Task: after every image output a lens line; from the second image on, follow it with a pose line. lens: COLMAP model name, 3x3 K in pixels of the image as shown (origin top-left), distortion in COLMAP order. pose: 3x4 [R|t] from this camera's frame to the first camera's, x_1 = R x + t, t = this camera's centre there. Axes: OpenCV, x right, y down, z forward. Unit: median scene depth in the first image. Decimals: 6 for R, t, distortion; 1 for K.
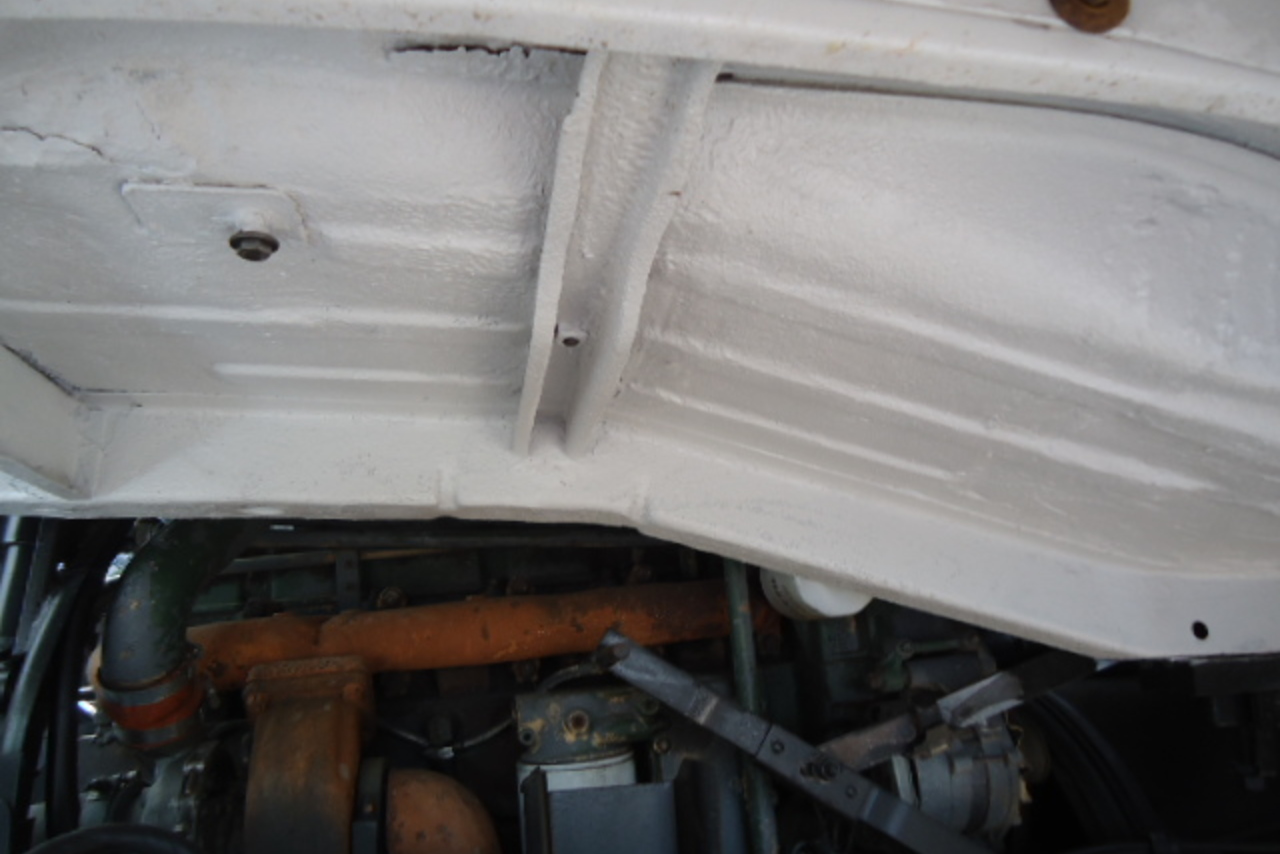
lens RADIAL K [[1016.0, 0, 640.0], [0, 1016.0, 427.0], [0, 0, 1]] dist [0.040654, 0.002992]
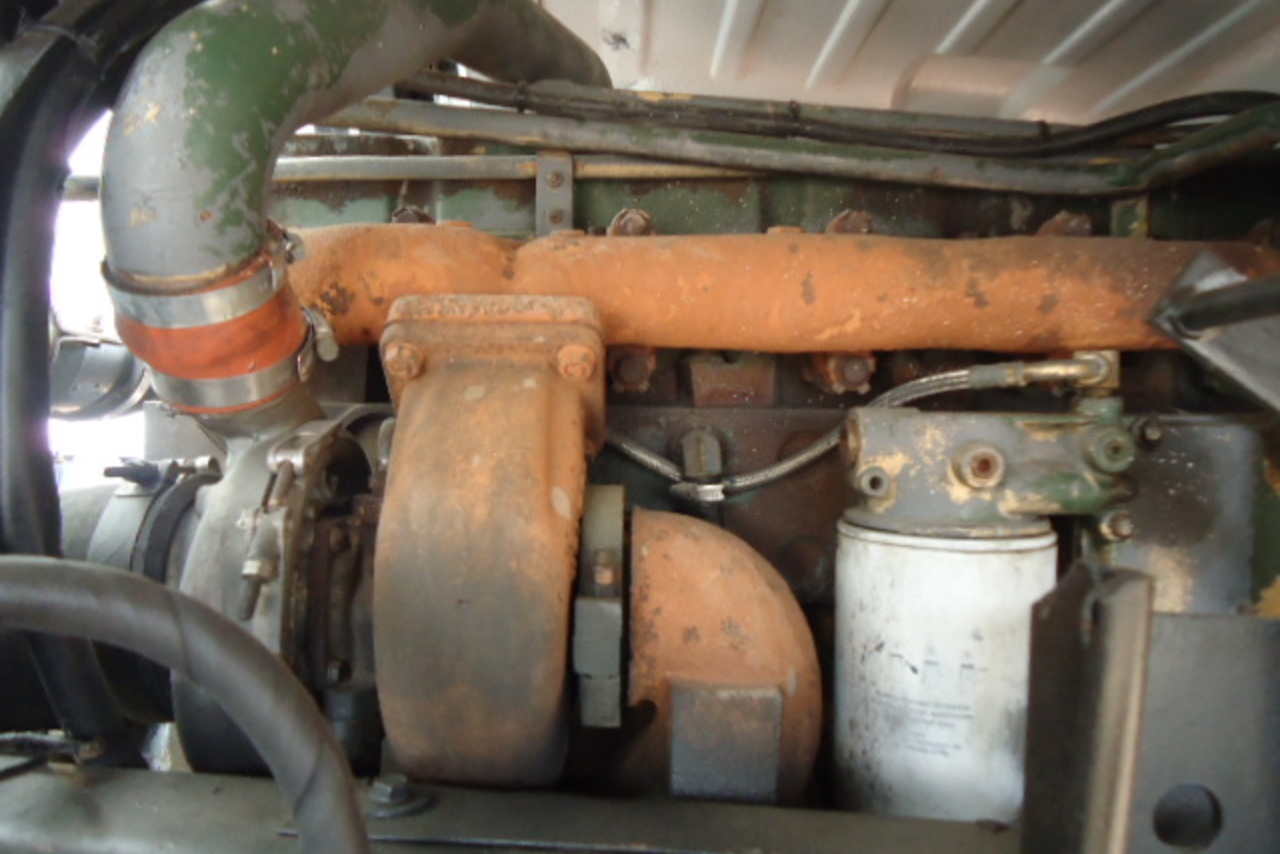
lens RADIAL K [[1016.0, 0, 640.0], [0, 1016.0, 427.0], [0, 0, 1]] dist [0.040654, 0.002992]
pose [[0.984391, 0.105595, -0.140799, -0.165309], [-0.070938, 0.970207, 0.231661, 0.162689], [0.161067, -0.218057, 0.962553, 0.476989]]
